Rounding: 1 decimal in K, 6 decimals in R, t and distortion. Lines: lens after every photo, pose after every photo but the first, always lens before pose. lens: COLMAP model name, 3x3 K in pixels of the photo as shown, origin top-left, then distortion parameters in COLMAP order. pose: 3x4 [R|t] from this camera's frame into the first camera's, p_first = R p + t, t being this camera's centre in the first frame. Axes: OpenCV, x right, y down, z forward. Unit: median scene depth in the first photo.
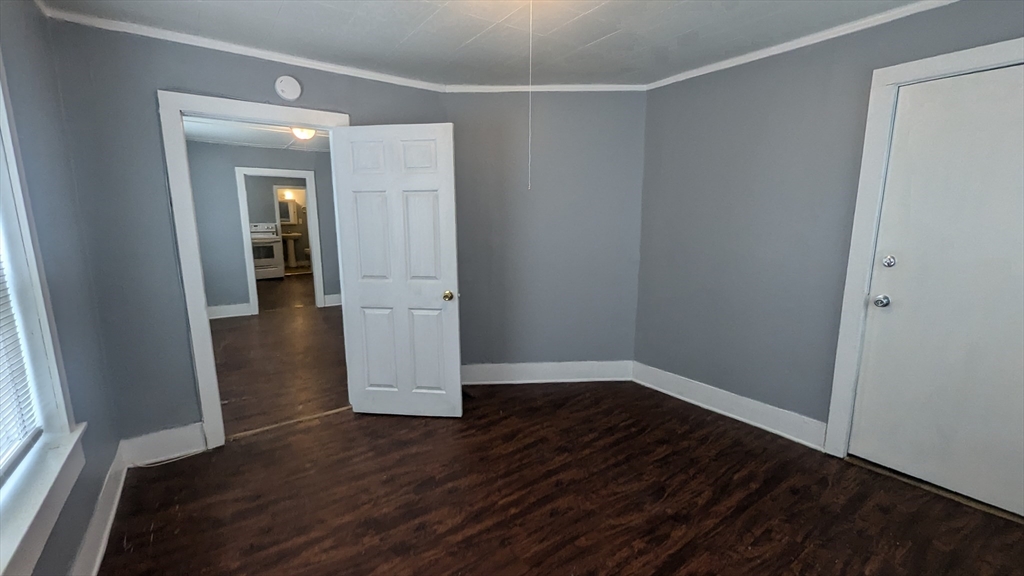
lens RADIAL K [[421.2, 0, 501.8], [0, 421.2, 285.3], [0, 0, 1]] dist [-0.000689, 0.000213]
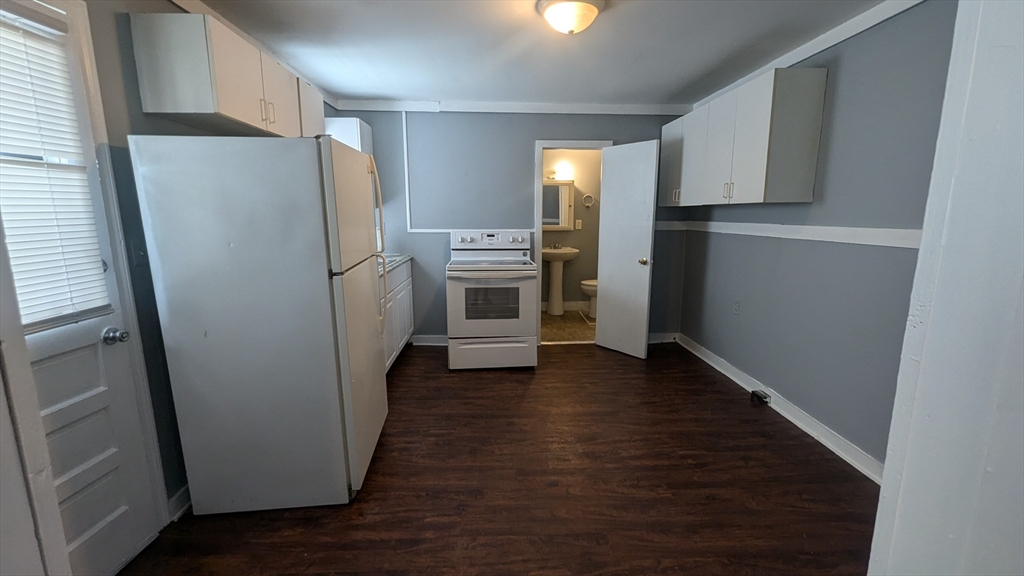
lens RADIAL K [[421.2, 0, 510.5], [0, 421.2, 284.8], [0, 0, 1]] dist [-0.000689, 0.000213]
pose [[0.846667, 0.090125, -0.524436, -0.294308], [-0.092058, 0.995500, 0.022456, -0.089089], [0.524100, 0.029266, 0.851154, 0.565244]]
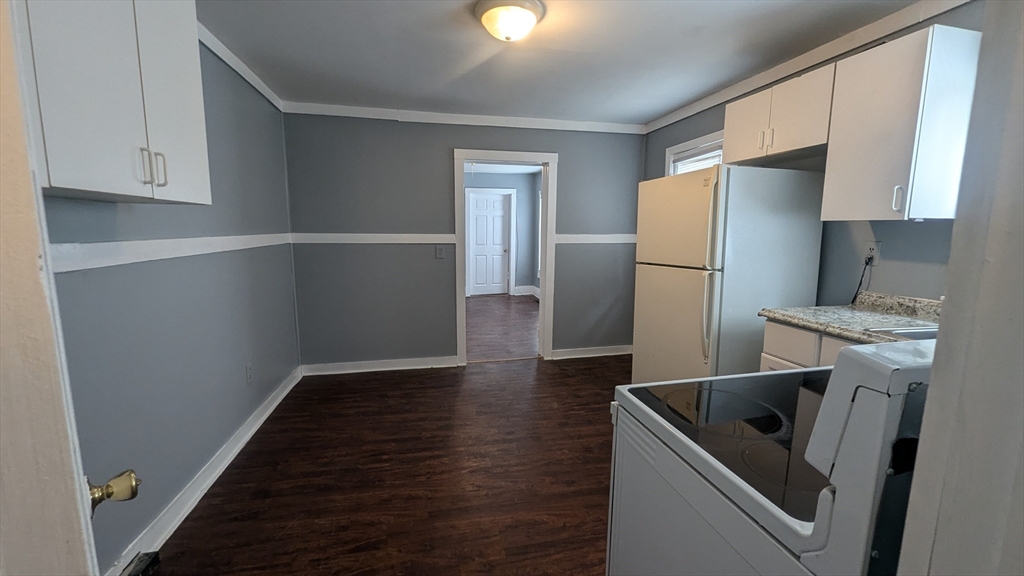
lens RADIAL K [[421.2, 0, 509.5], [0, 421.2, 290.8], [0, 0, 1]] dist [-0.000689, 0.000213]
pose [[-0.926732, -0.059734, 0.370945, -0.464654], [0.059560, 0.951442, 0.302012, -0.154234], [-0.370973, 0.301977, -0.878173, 0.951302]]
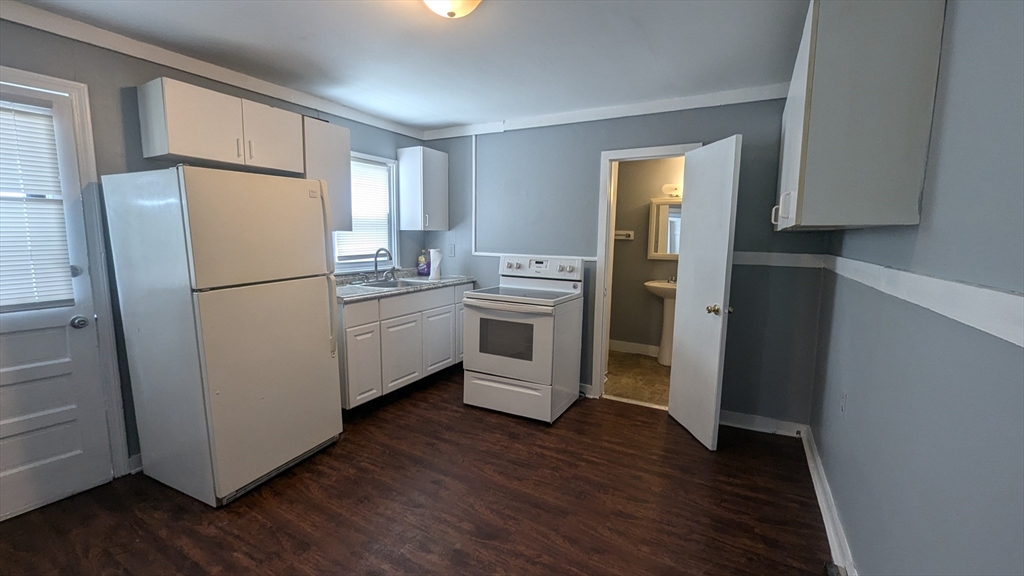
lens RADIAL K [[421.2, 0, 510.4], [0, 421.2, 284.8], [0, 0, 1]] dist [-0.000689, 0.000213]
pose [[0.438244, 0.114501, -0.891533, -0.220486], [-0.168110, 0.984793, 0.043842, -0.116302], [0.882996, 0.130662, 0.450829, 0.708122]]
